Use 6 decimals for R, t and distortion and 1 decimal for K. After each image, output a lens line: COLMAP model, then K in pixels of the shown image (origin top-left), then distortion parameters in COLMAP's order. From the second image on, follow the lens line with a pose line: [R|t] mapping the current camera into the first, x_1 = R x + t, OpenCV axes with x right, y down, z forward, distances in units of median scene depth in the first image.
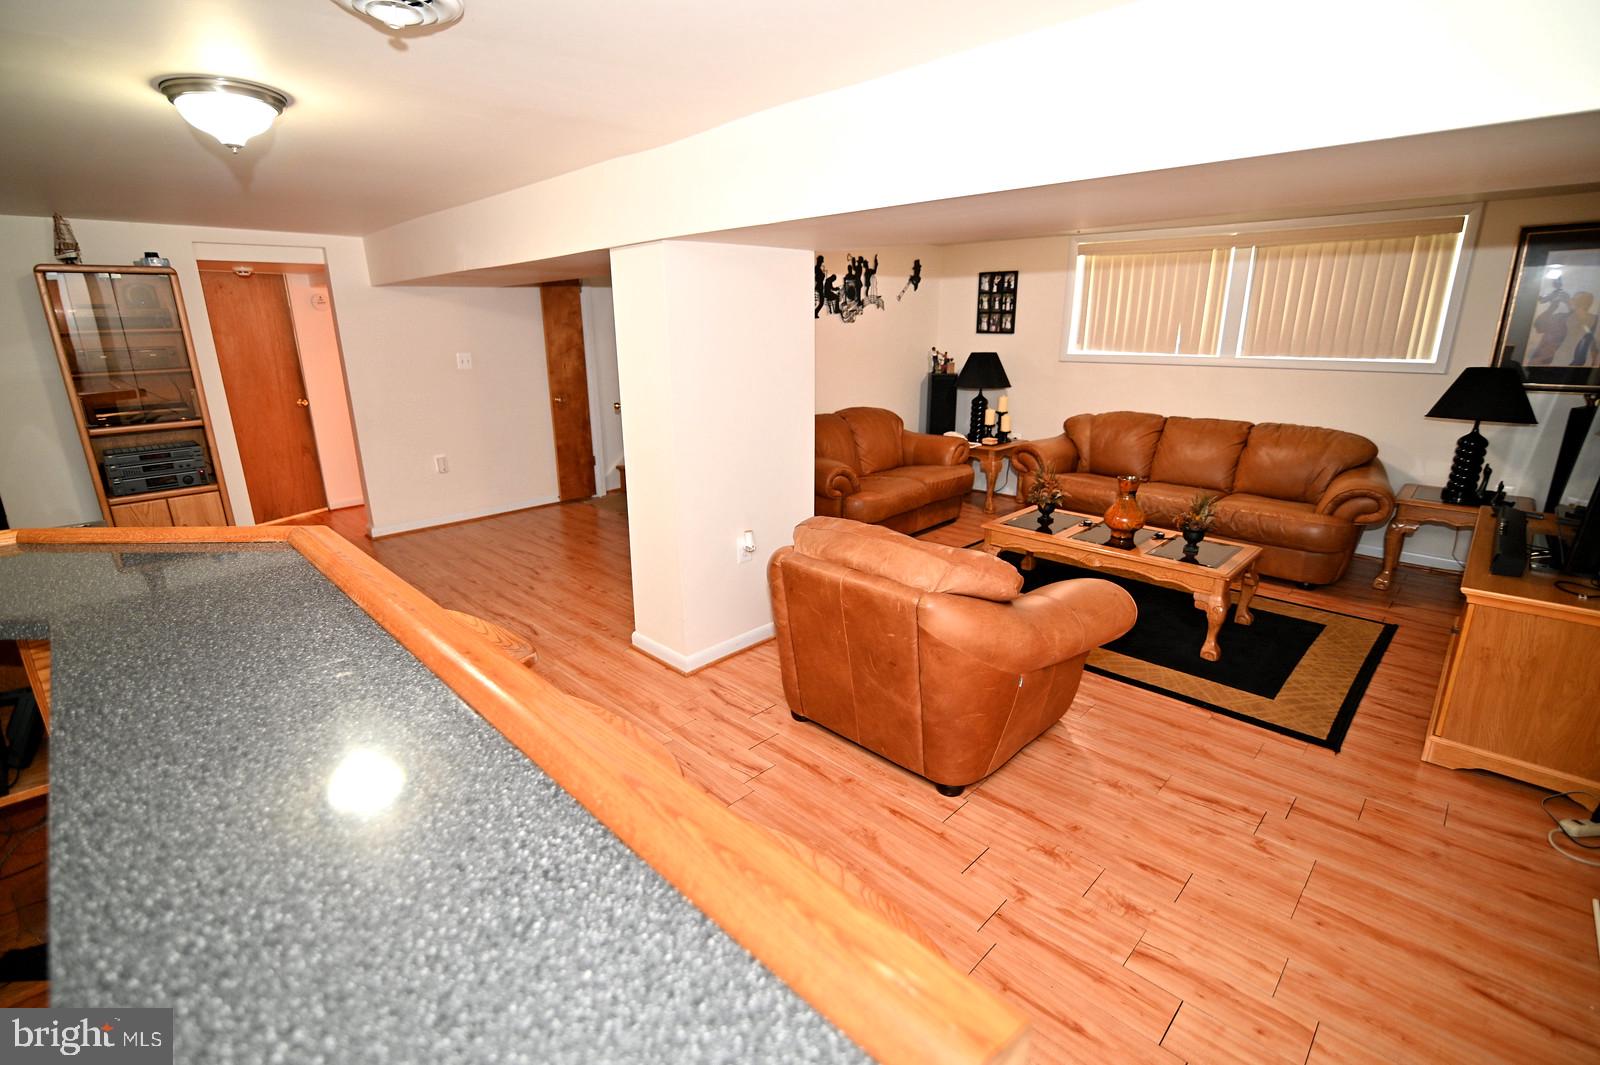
lens RADIAL K [[732.0, 0, 789.0], [0, 732.0, 523.9], [0, 0, 1]] dist [-0.021293, 0.001831]
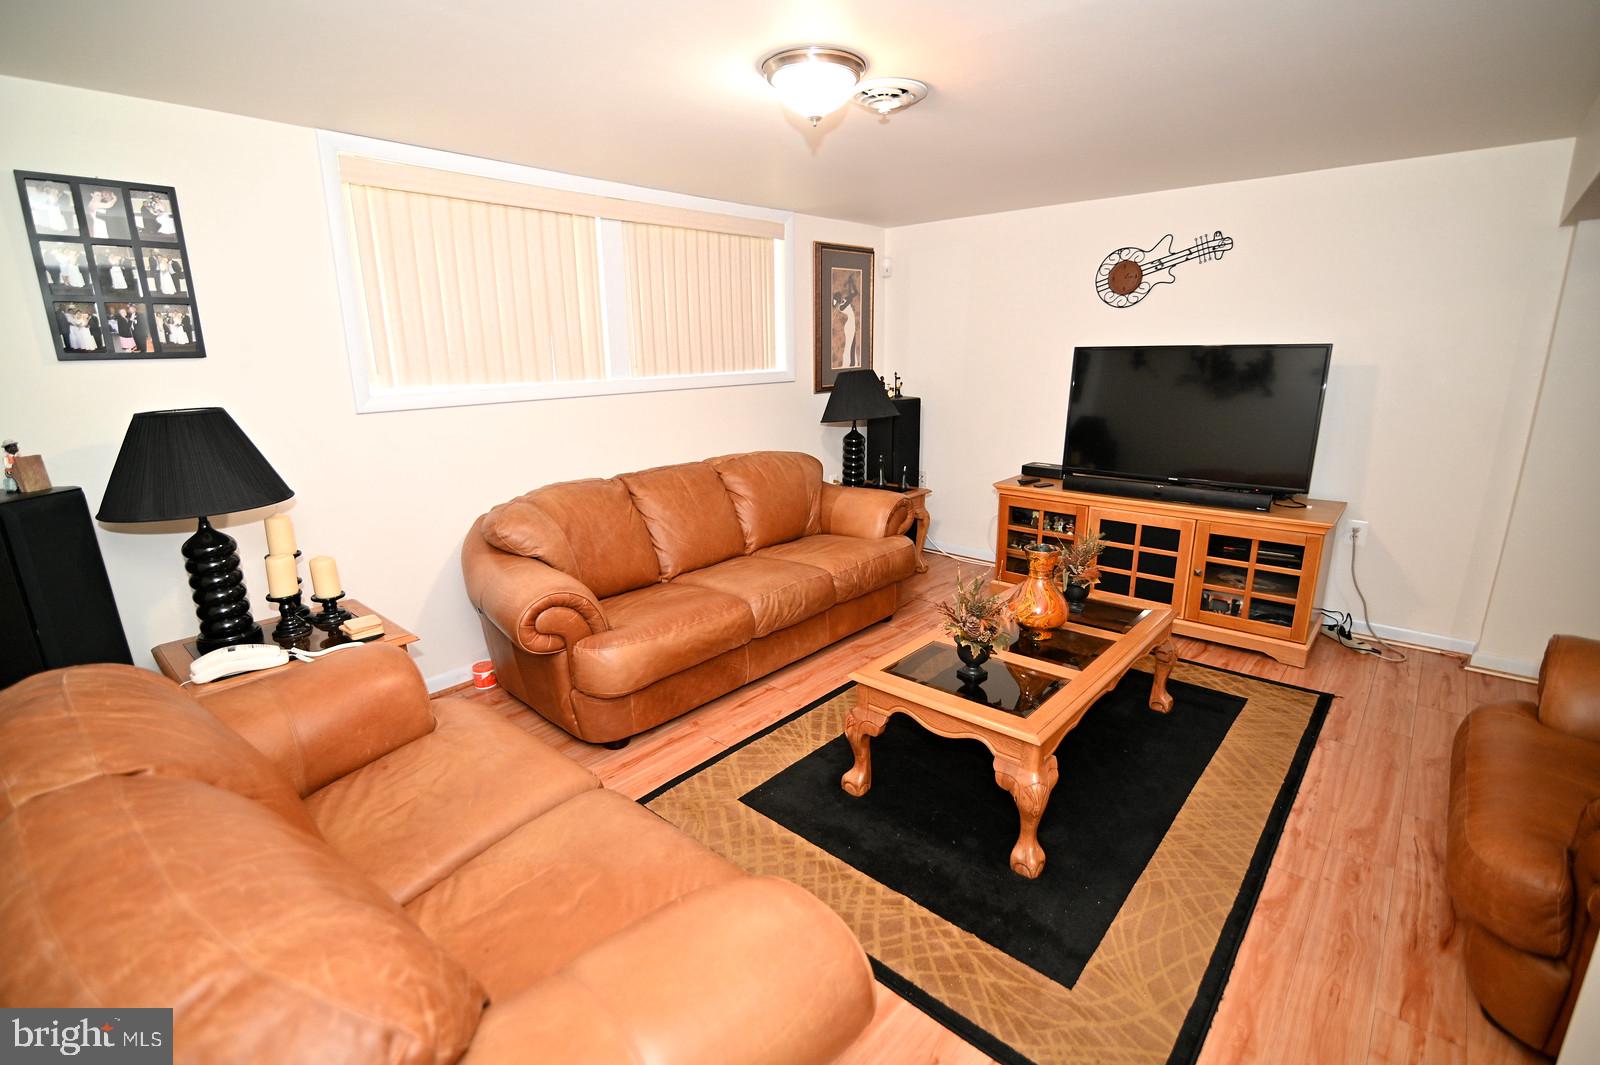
lens RADIAL K [[732.0, 0, 799.2], [0, 732.0, 529.1], [0, 0, 1]] dist [-0.021293, 0.001831]
pose [[-0.053981, -0.232070, 0.971200, -0.099931], [0.282513, 0.929329, 0.237768, -0.192502], [-0.957743, 0.287212, 0.015397, 0.775724]]
